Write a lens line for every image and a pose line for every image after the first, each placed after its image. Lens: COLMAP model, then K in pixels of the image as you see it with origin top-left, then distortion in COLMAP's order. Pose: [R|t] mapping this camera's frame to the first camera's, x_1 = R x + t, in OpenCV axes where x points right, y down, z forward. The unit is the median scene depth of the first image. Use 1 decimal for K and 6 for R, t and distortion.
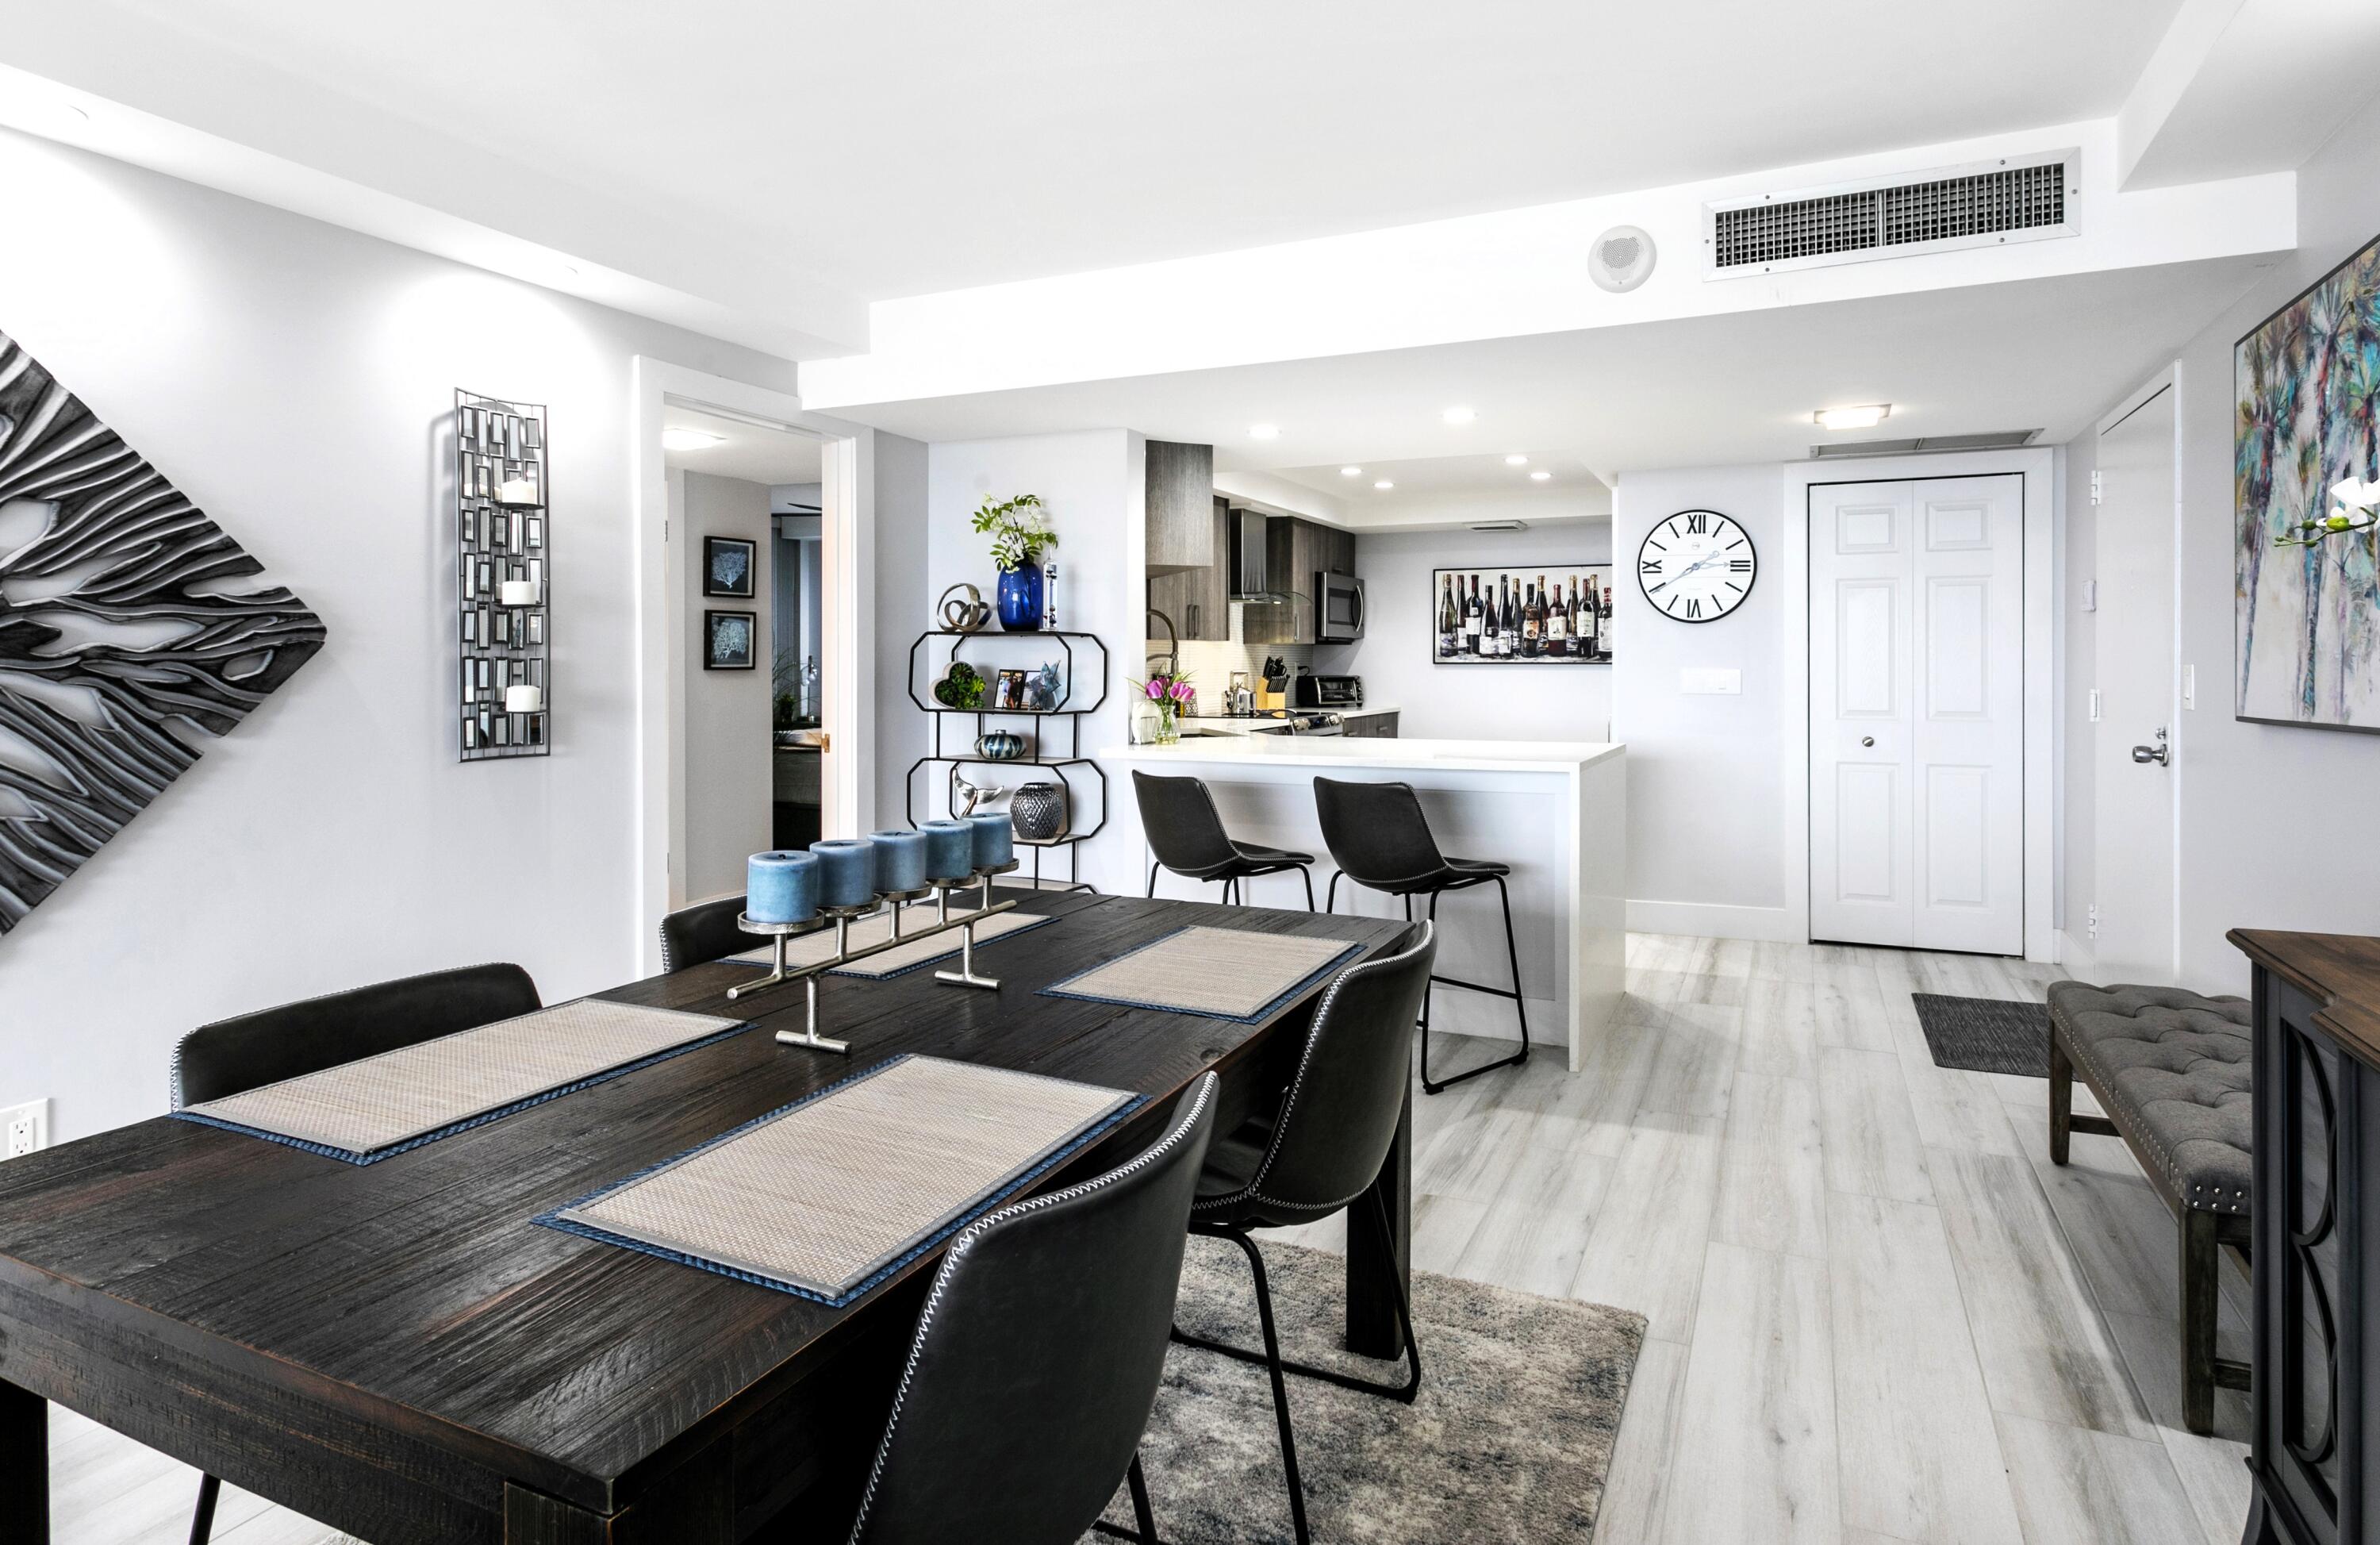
lens RADIAL K [[1237.8, 0, 1278.3], [0, 1237.8, 666.6], [0, 0, 1]] dist [0.005131, 0.002452]
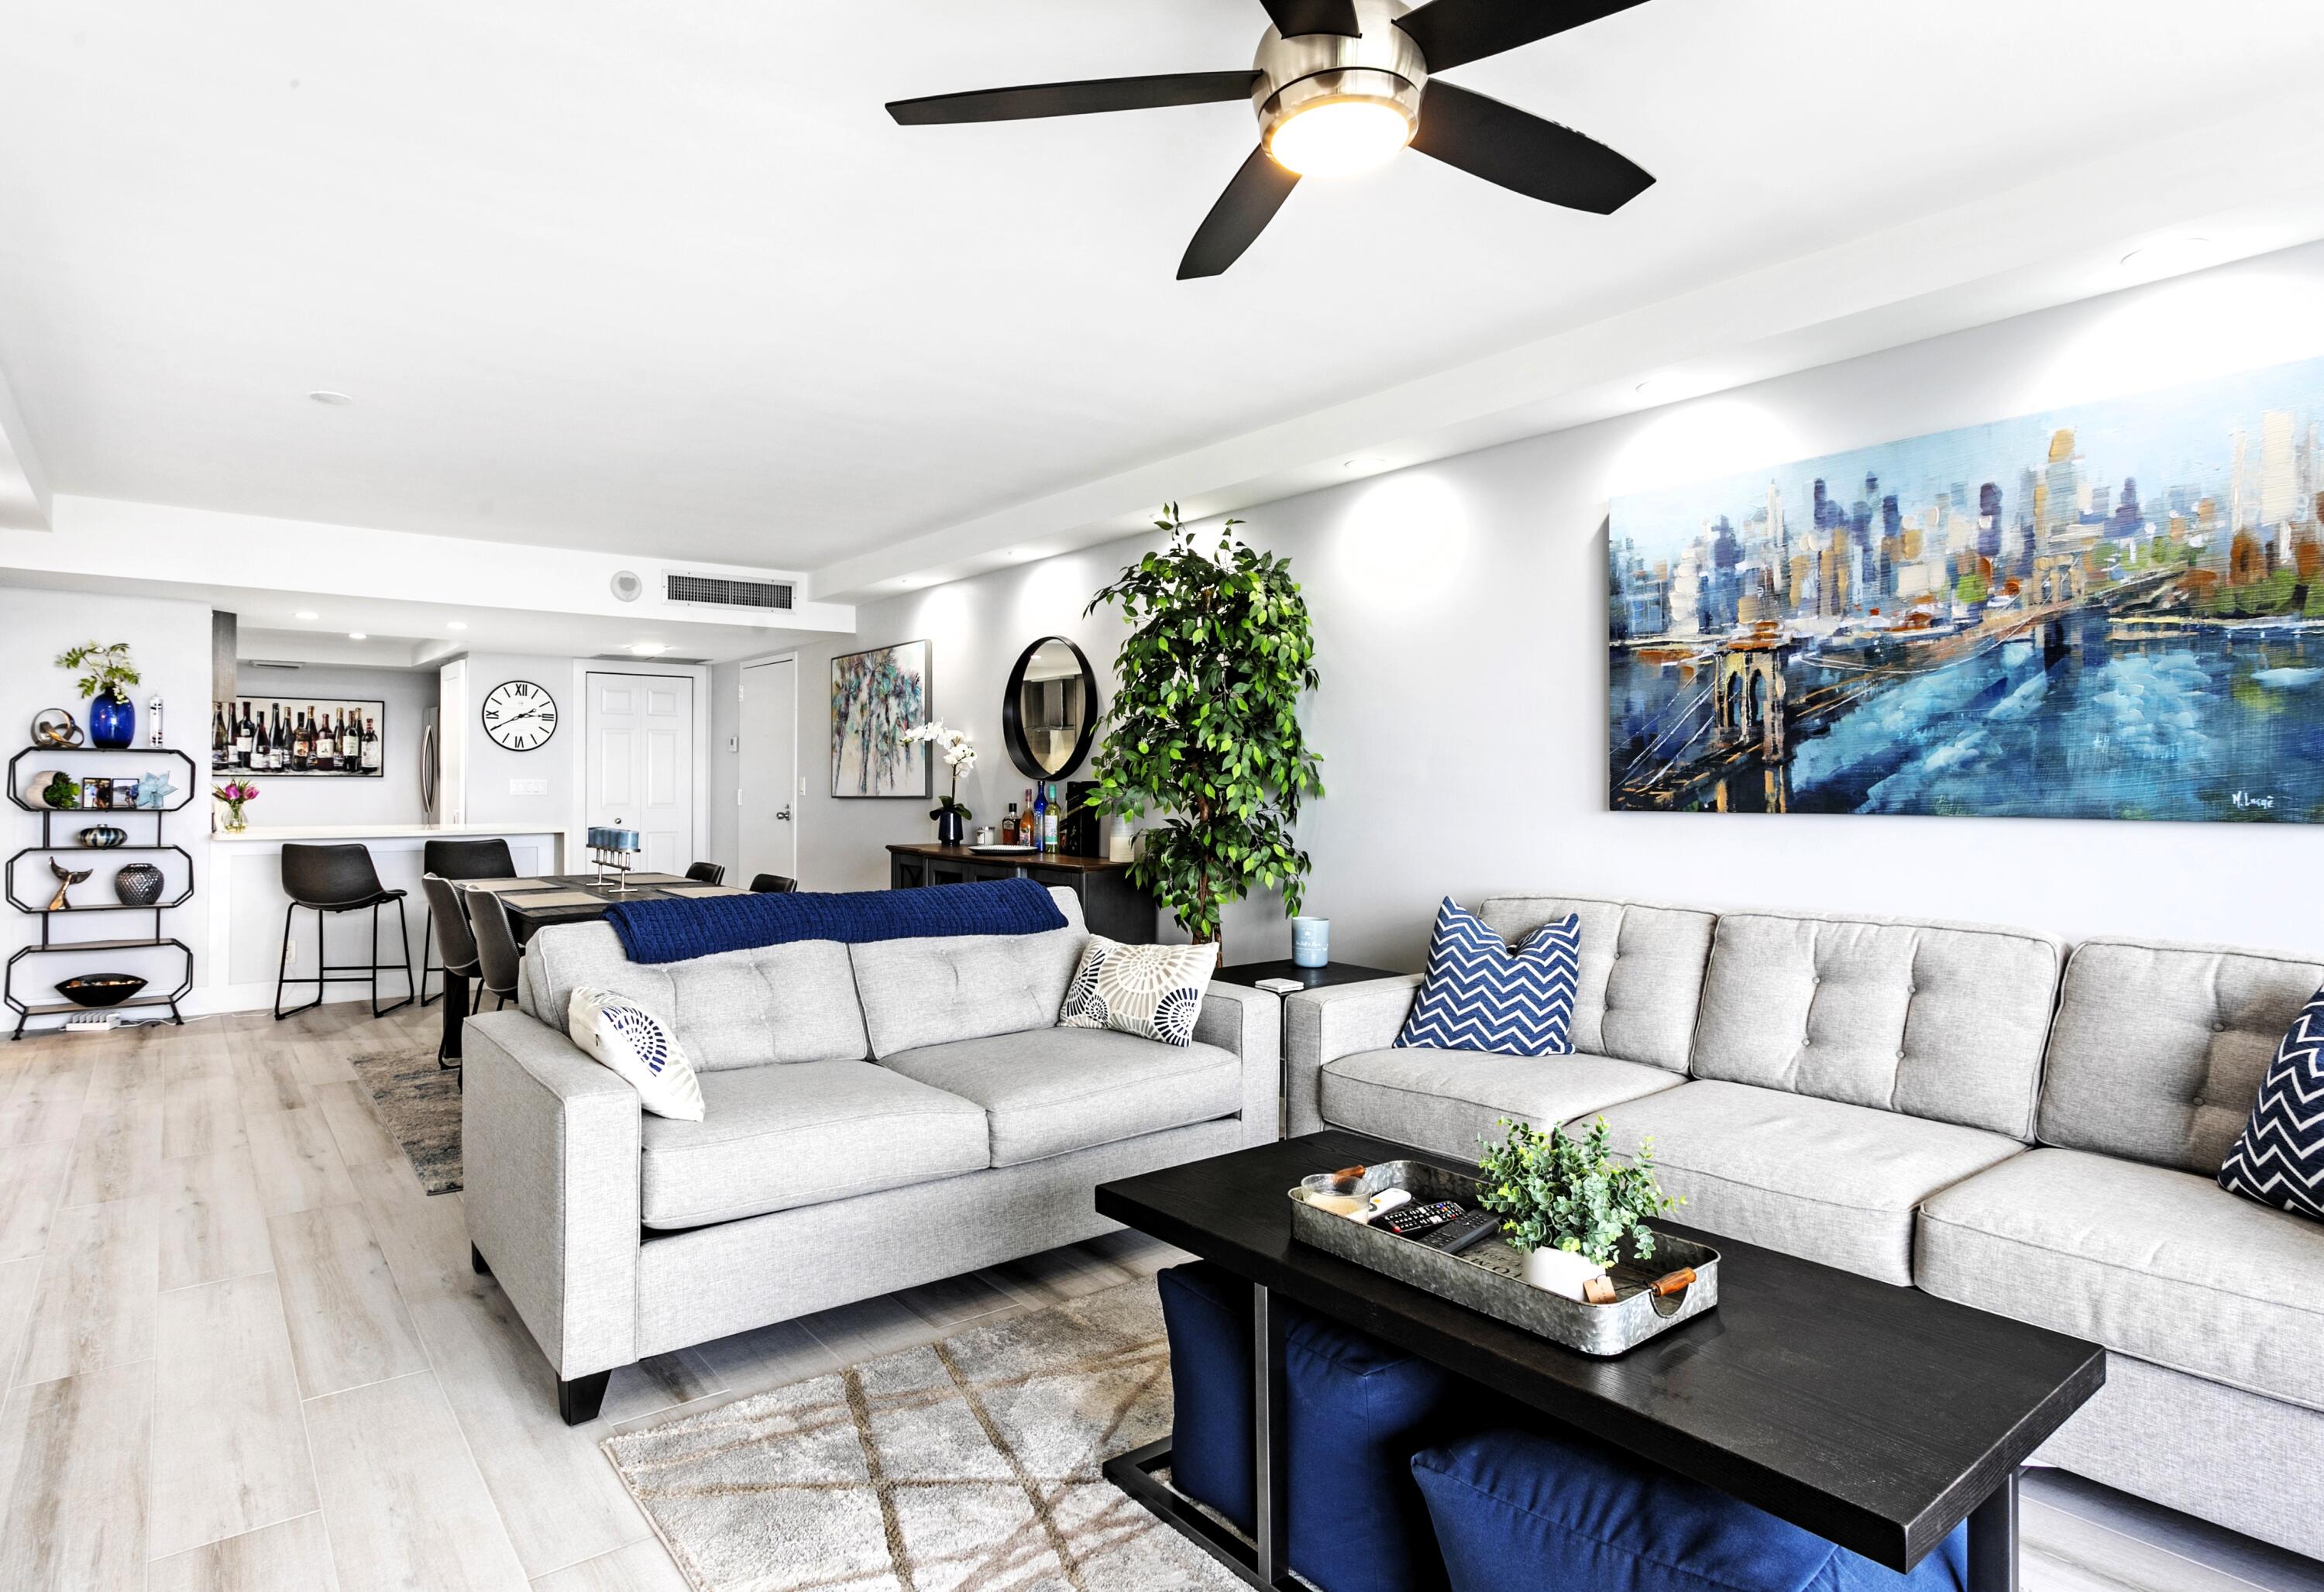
lens RADIAL K [[1227.6, 0, 1064.1], [0, 1227.6, 776.8], [0, 0, 1]] dist [-0.005092, 0.000063]
pose [[0.519454, 0.005417, 0.854481, -0.696479], [-0.000970, 0.999983, -0.005750, 0.007035], [-0.854498, 0.002158, 0.519450, -0.456549]]
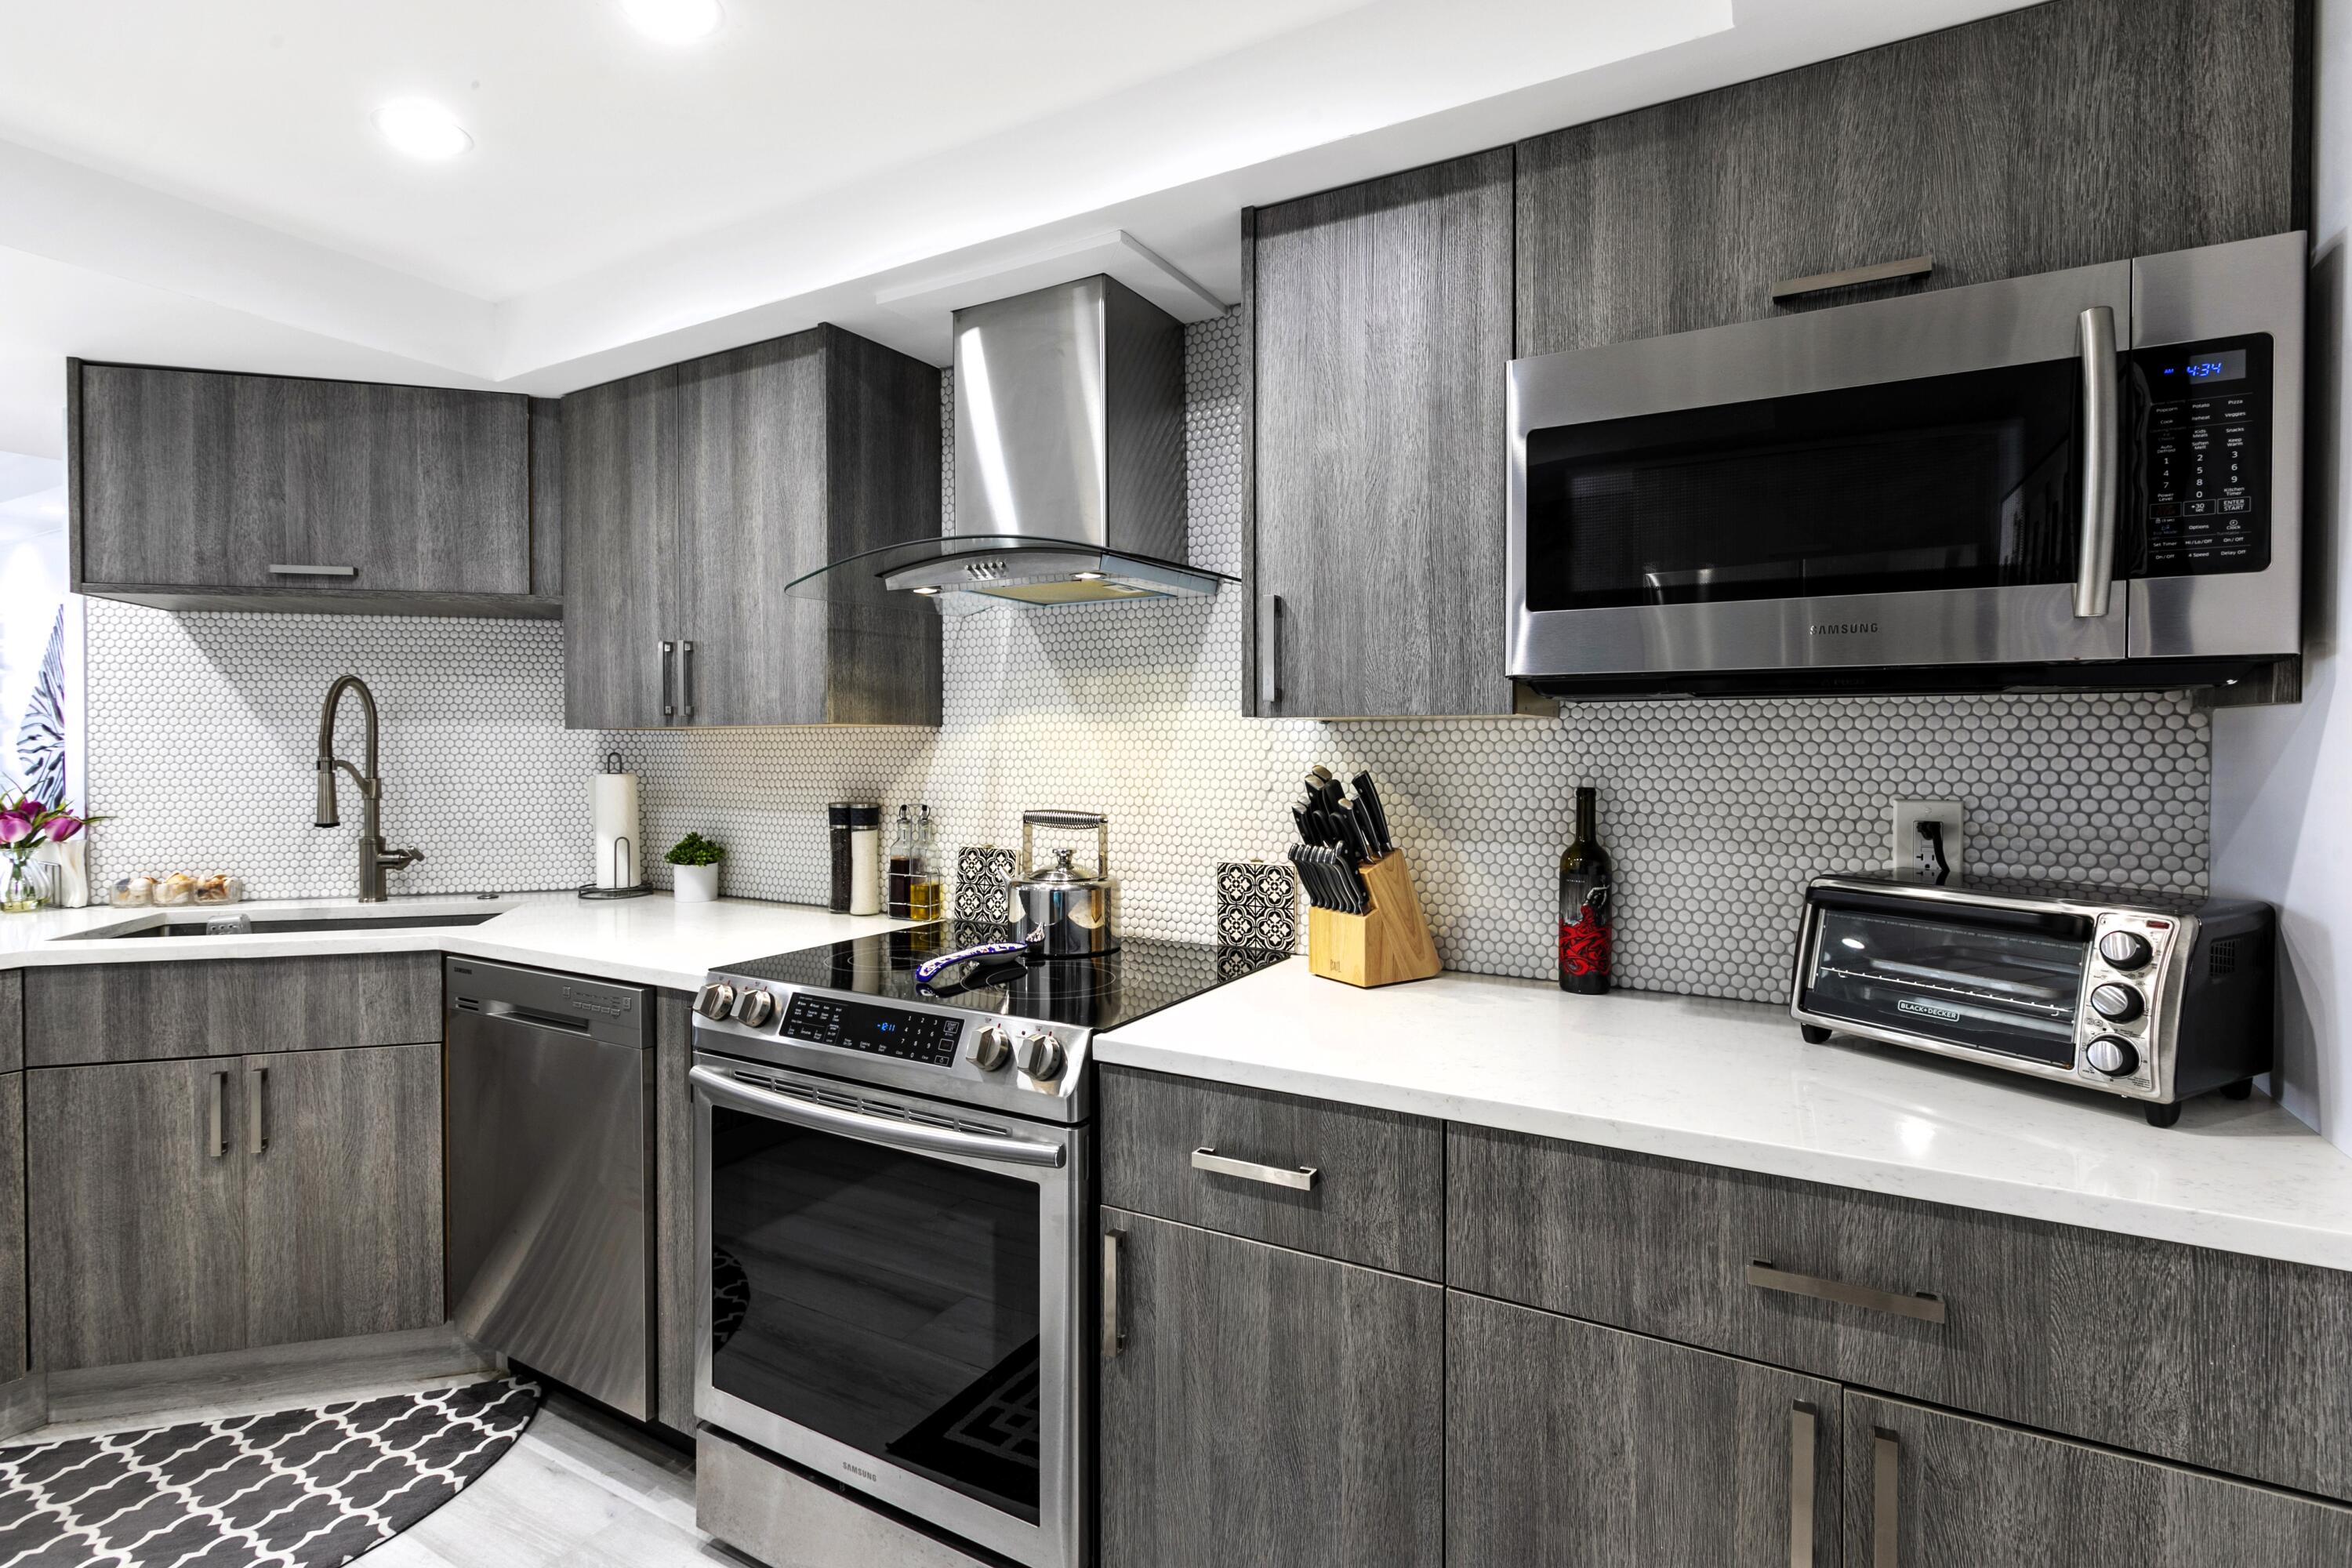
lens RADIAL K [[1134.7, 0, 1177.0], [0, 1134.7, 760.7], [0, 0, 1]] dist [0.003589, 0.001985]
pose [[-0.124235, 0.019167, -0.992068, 0.346678], [-0.004761, 0.999790, 0.019913, -0.021565], [0.992241, 0.007197, -0.124118, 1.450174]]
